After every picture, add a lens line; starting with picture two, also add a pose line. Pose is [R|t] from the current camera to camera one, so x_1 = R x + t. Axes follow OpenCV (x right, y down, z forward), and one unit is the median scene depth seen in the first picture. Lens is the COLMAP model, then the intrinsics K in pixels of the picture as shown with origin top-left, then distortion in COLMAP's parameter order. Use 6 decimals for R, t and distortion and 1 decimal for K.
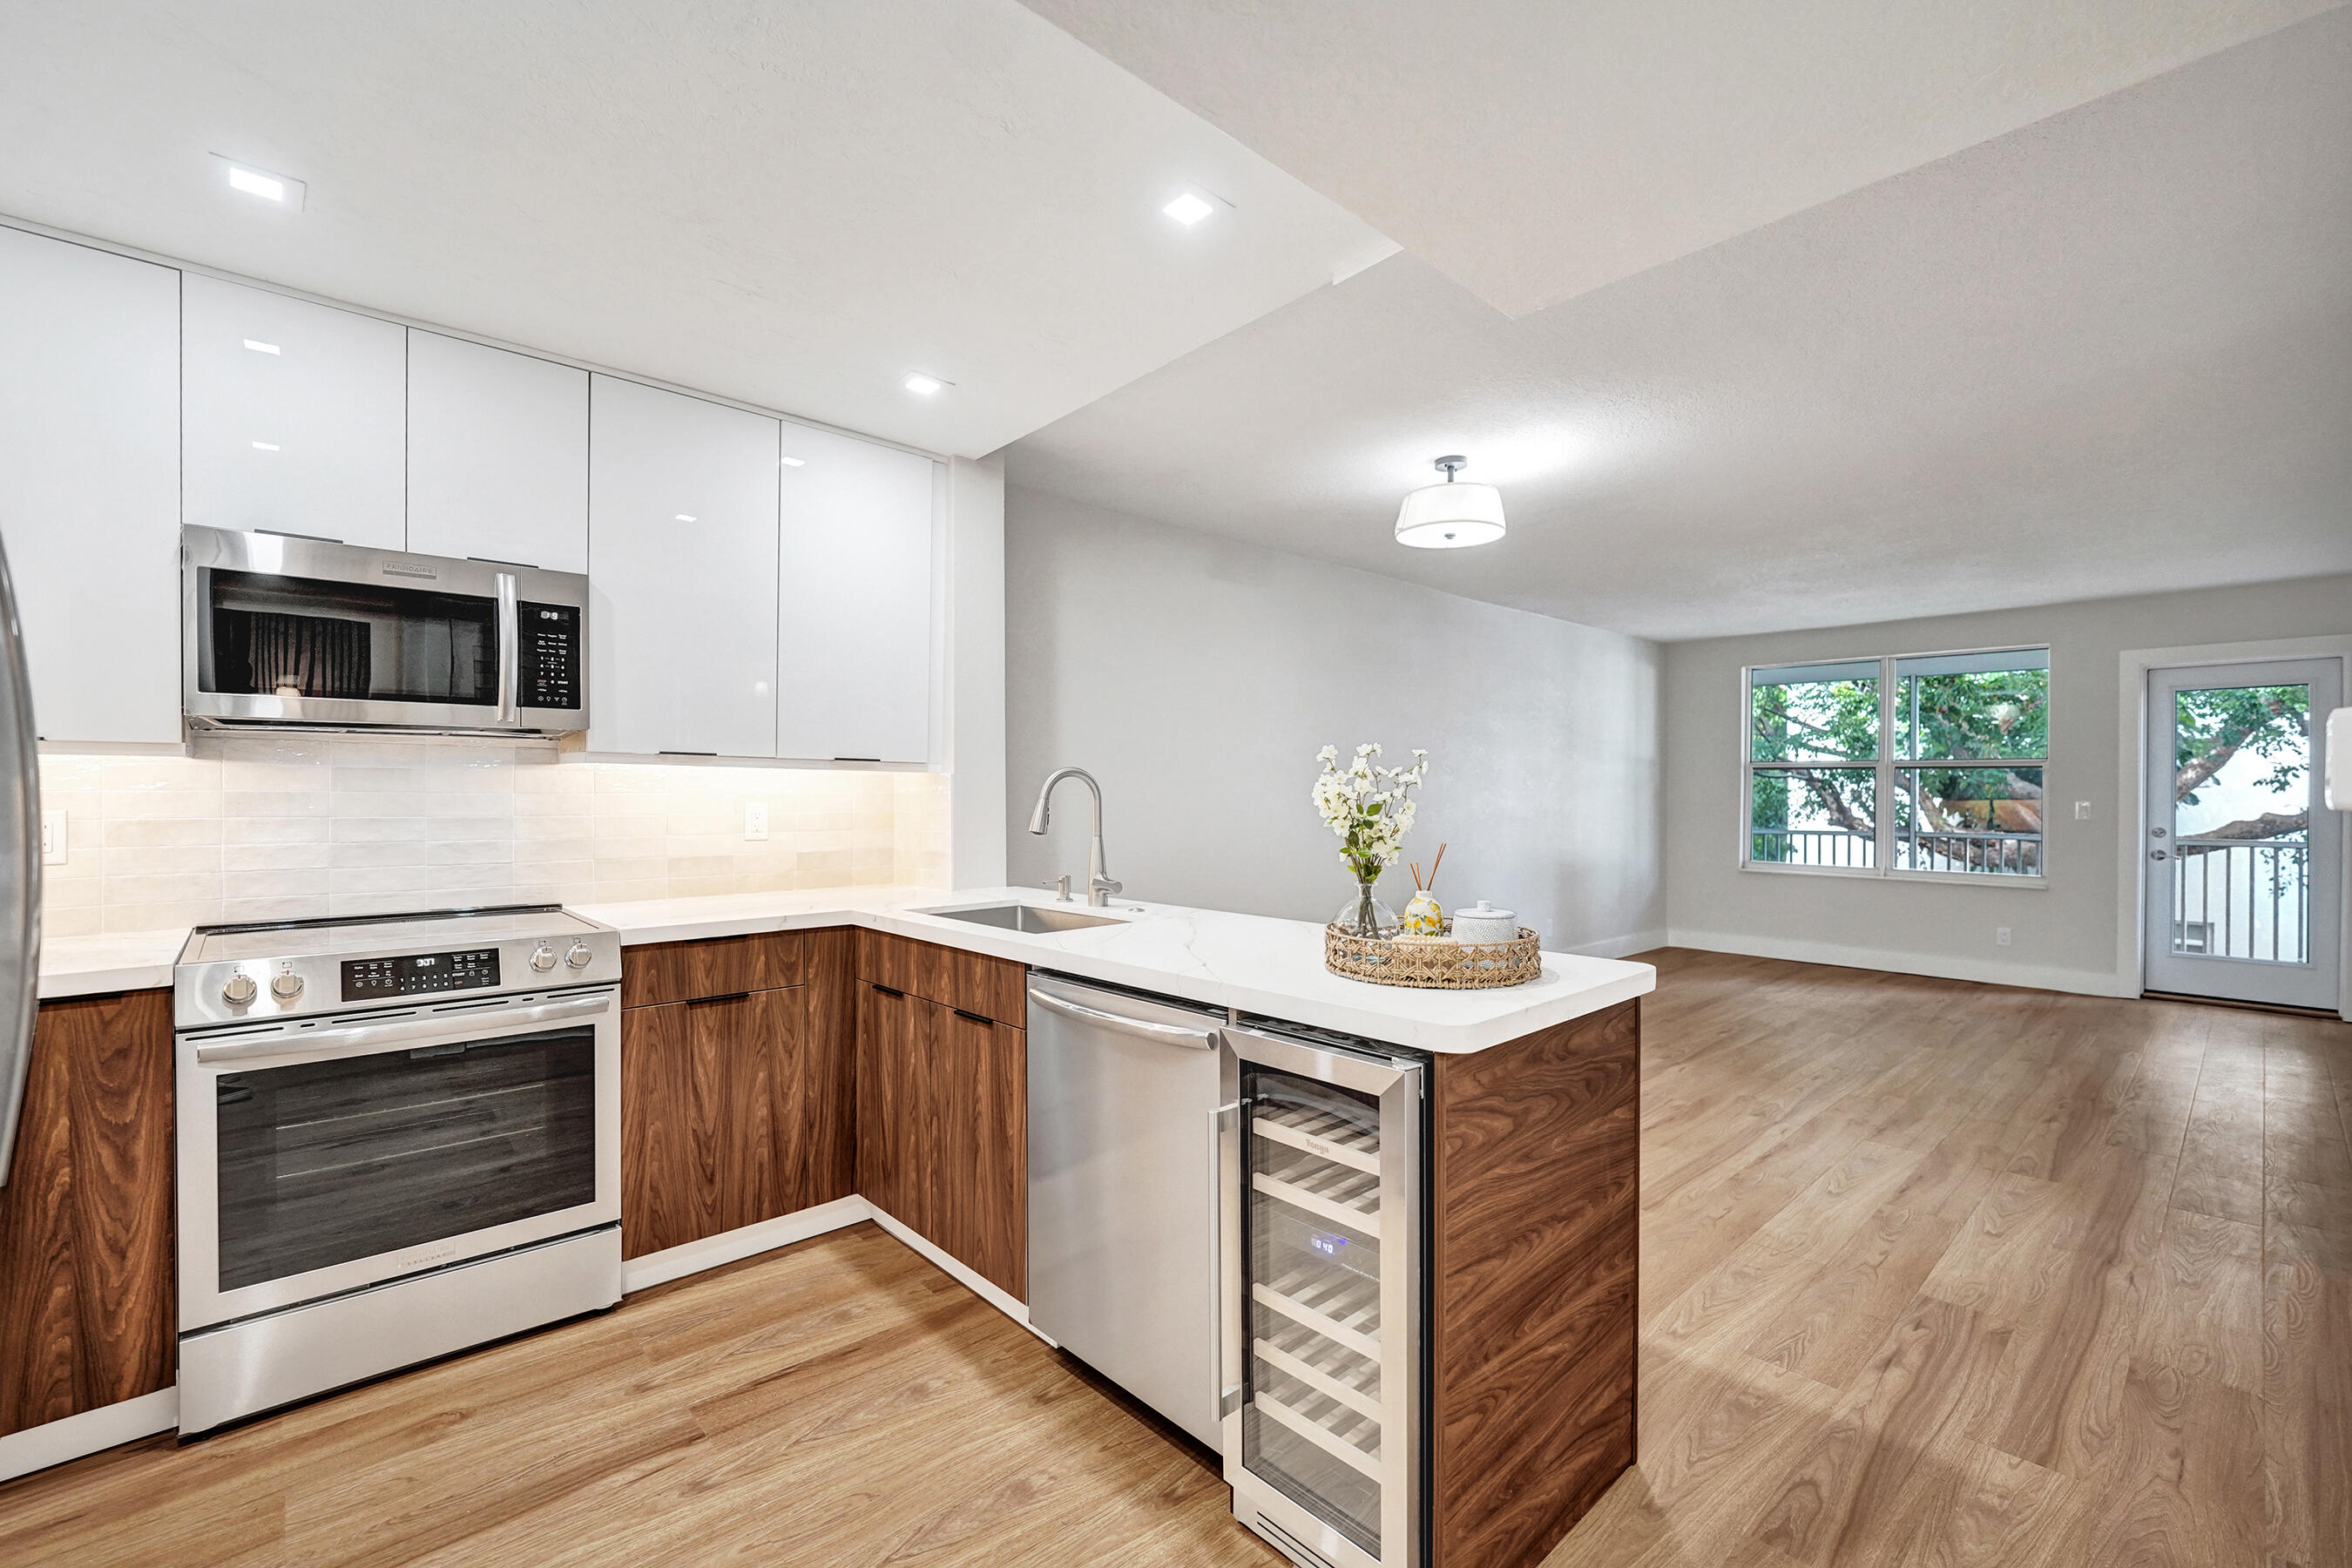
lens RADIAL K [[994.8, 0, 1165.5], [0, 994.8, 797.1], [0, 0, 1]] dist [-0.009105, 0.001505]
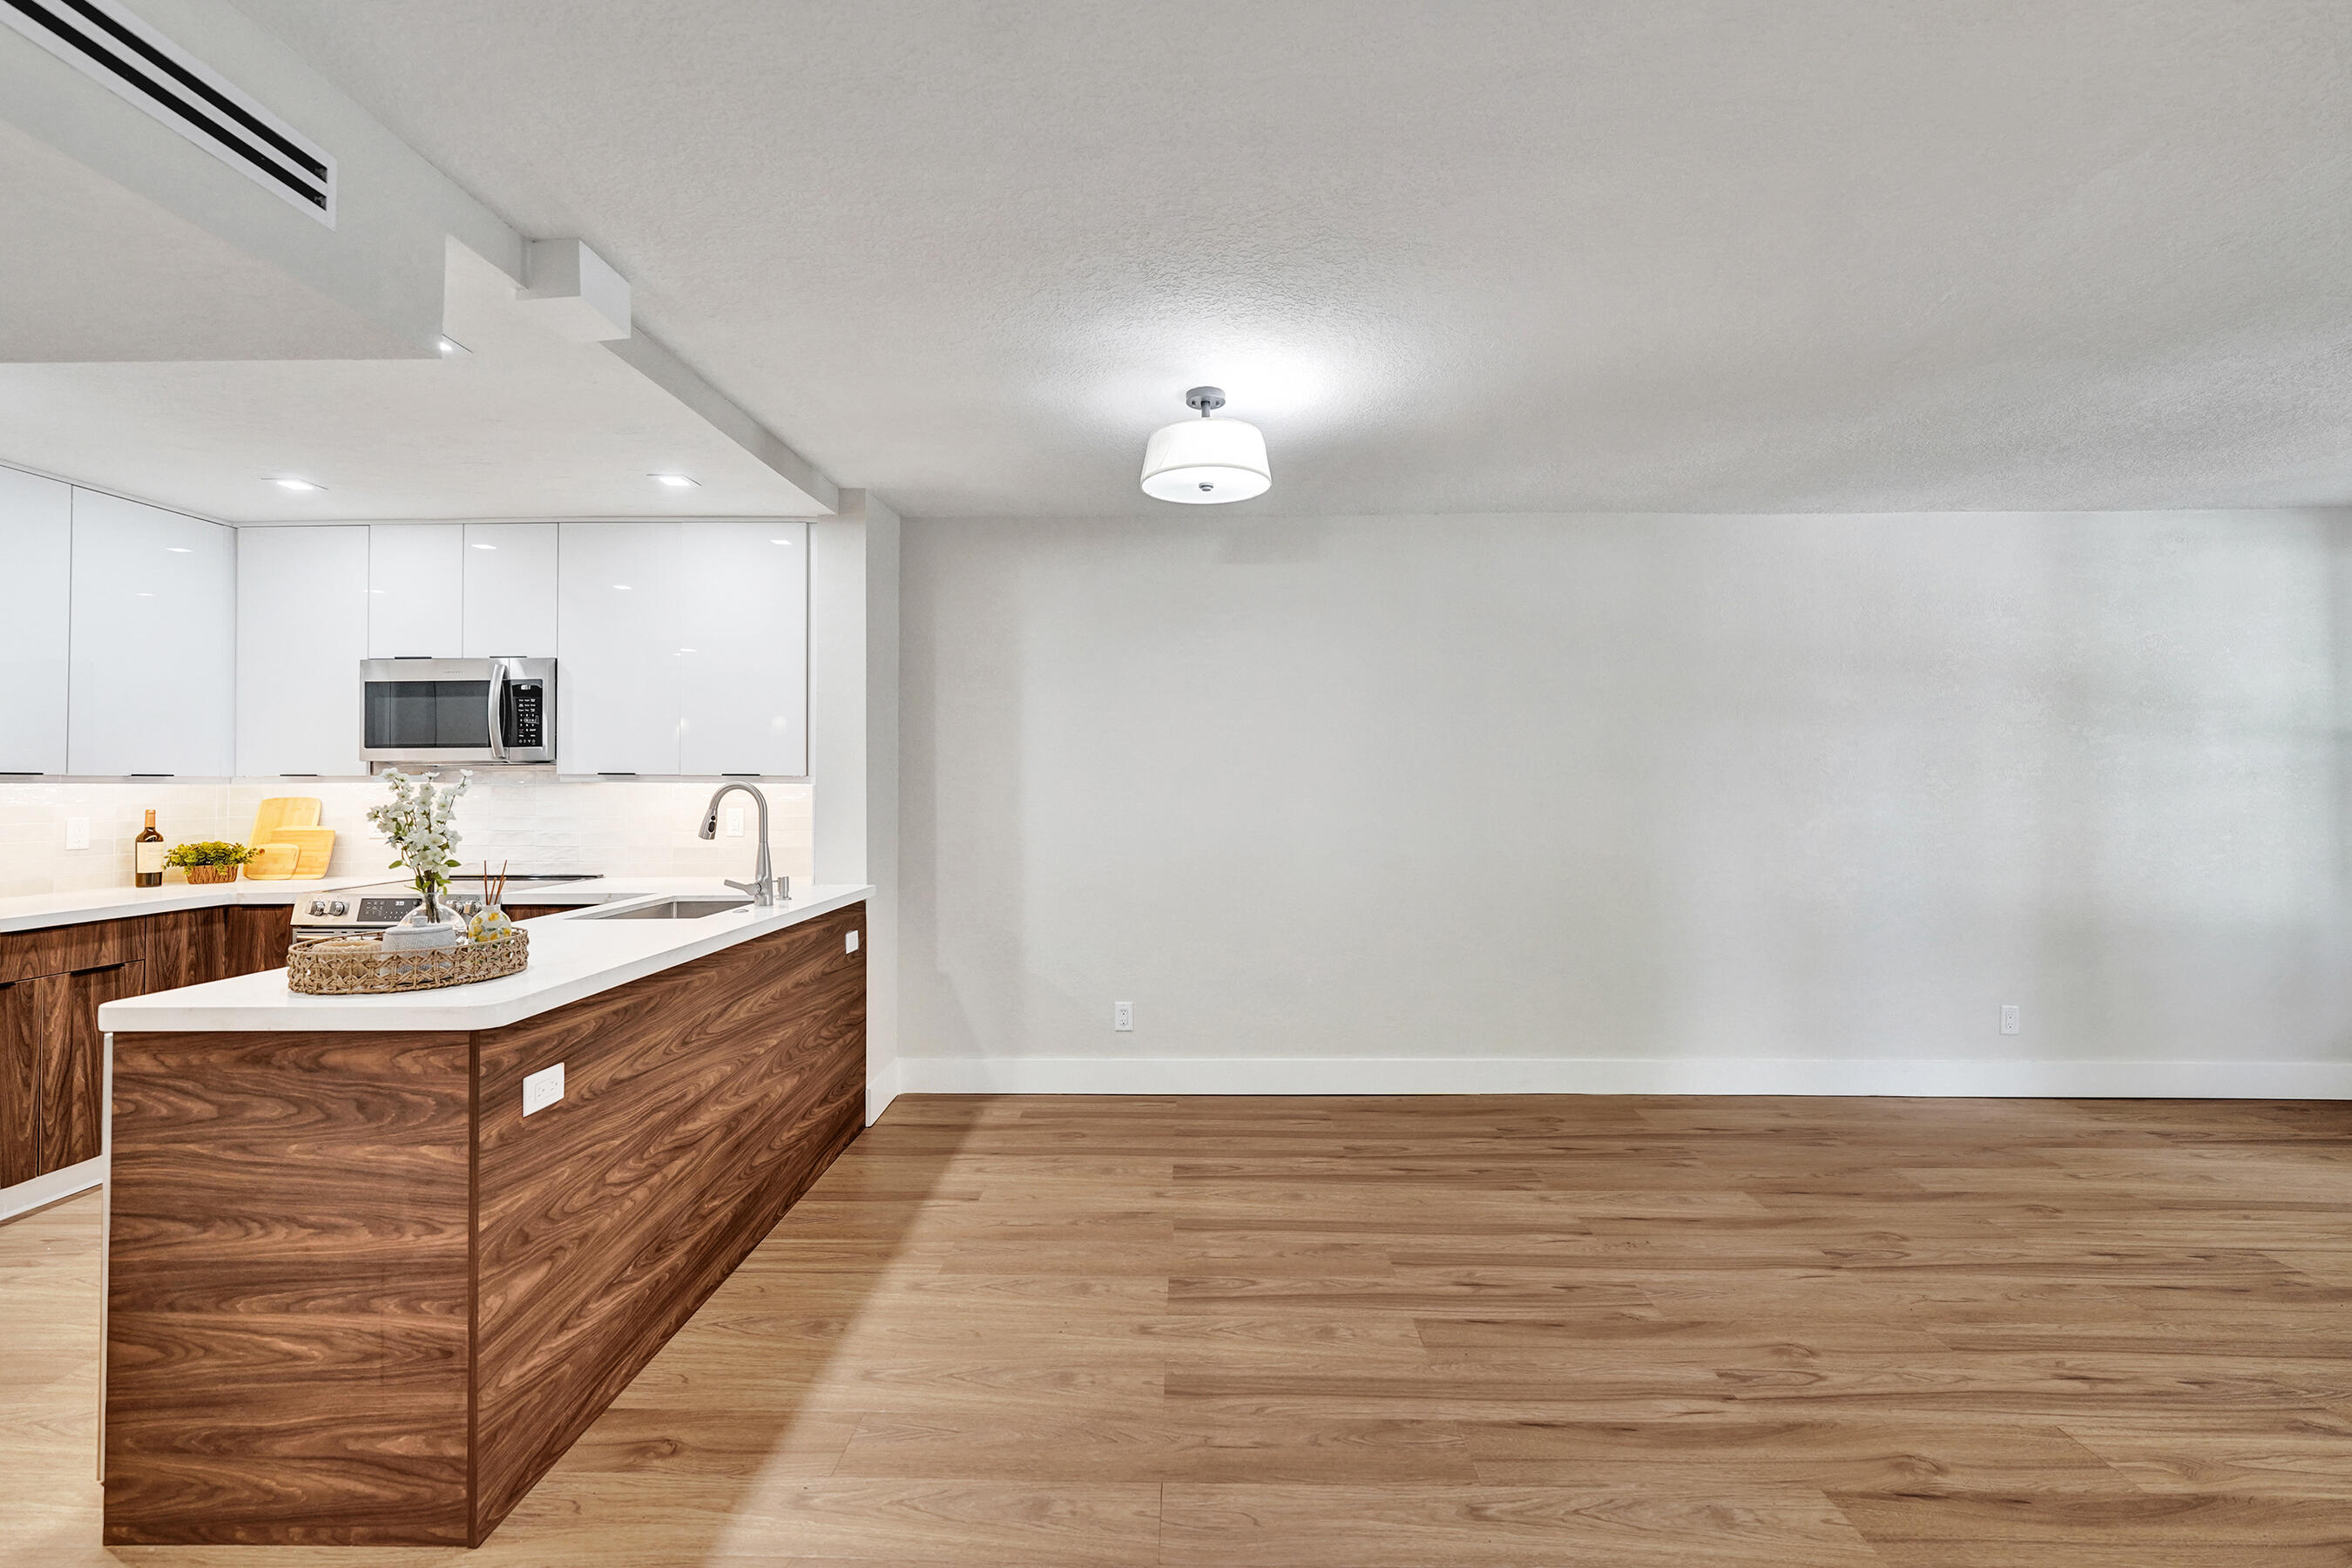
lens RADIAL K [[994.8, 0, 1174.8], [0, 994.8, 770.6], [0, 0, 1]] dist [-0.009105, 0.001505]
pose [[0.728860, -0.016335, -0.684468, 1.209722], [0.000954, 0.999739, -0.022842, -0.017605], [0.684662, 0.015996, 0.728685, 0.587903]]
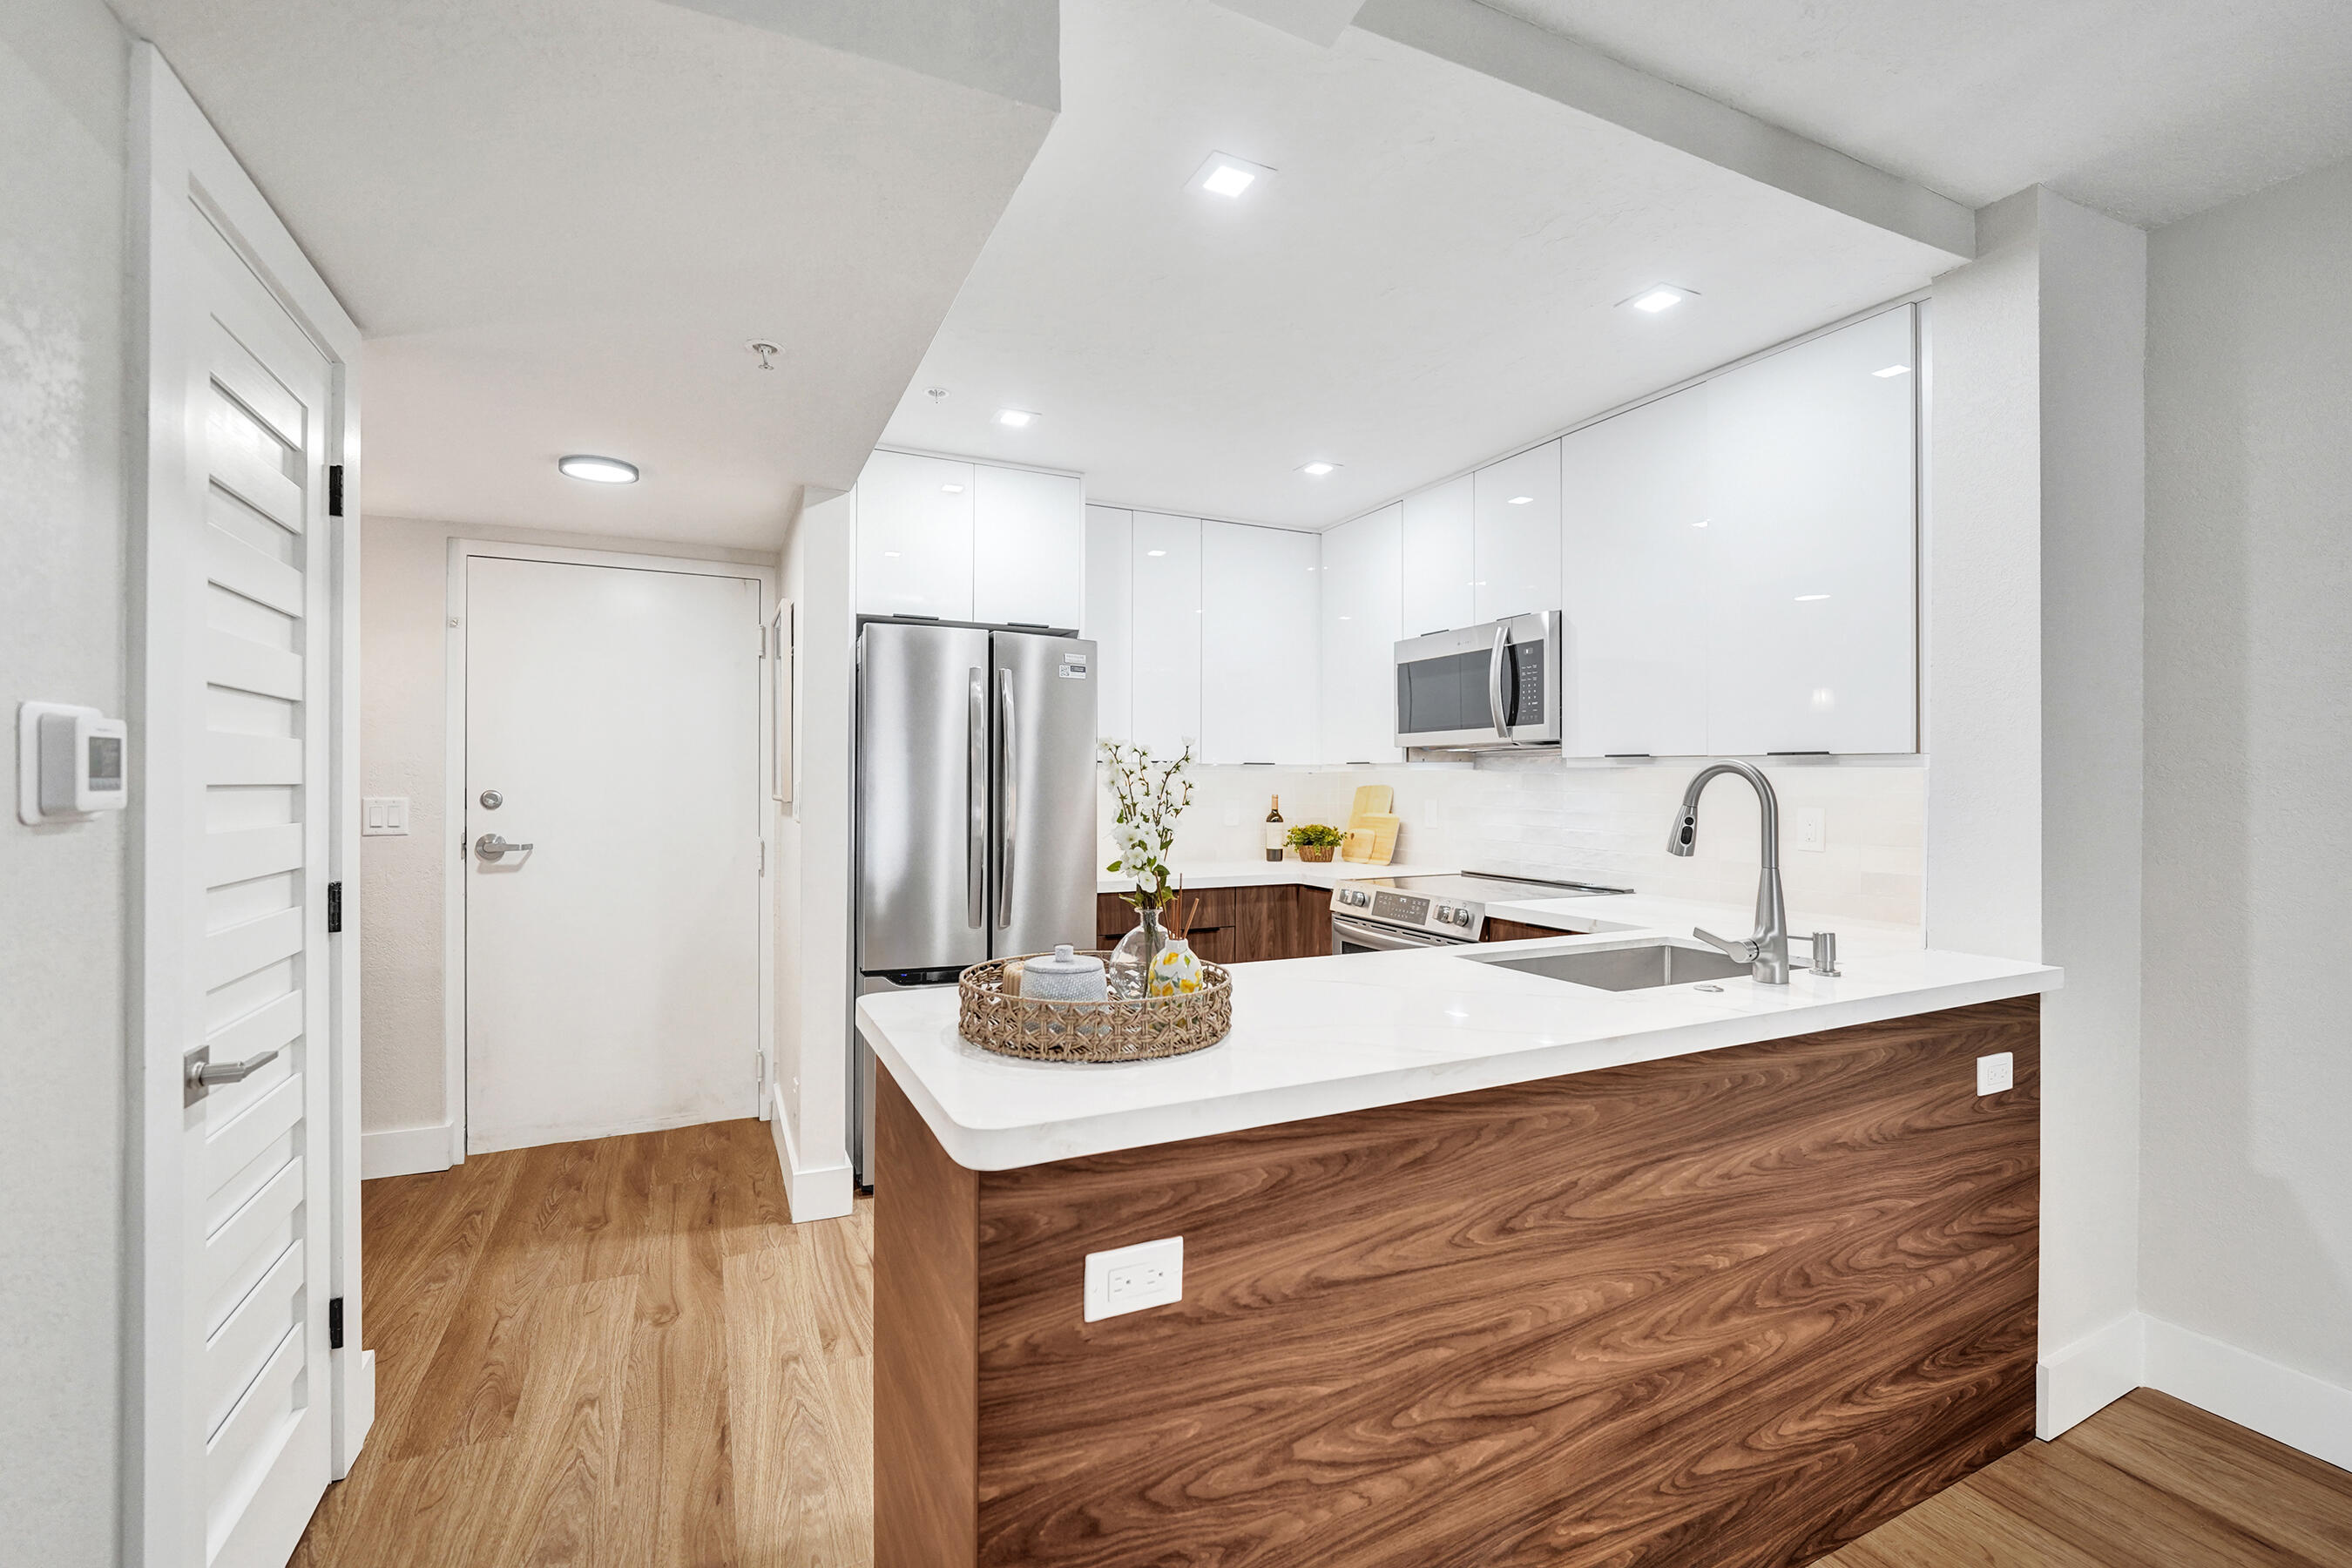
lens RADIAL K [[994.8, 0, 1169.9], [0, 994.8, 779.3], [0, 0, 1]] dist [-0.009105, 0.001505]
pose [[-0.290576, -0.007649, -0.956821, 0.737777], [-0.013332, 0.999903, -0.003944, -0.010161], [0.956759, 0.011610, -0.290649, 0.963653]]
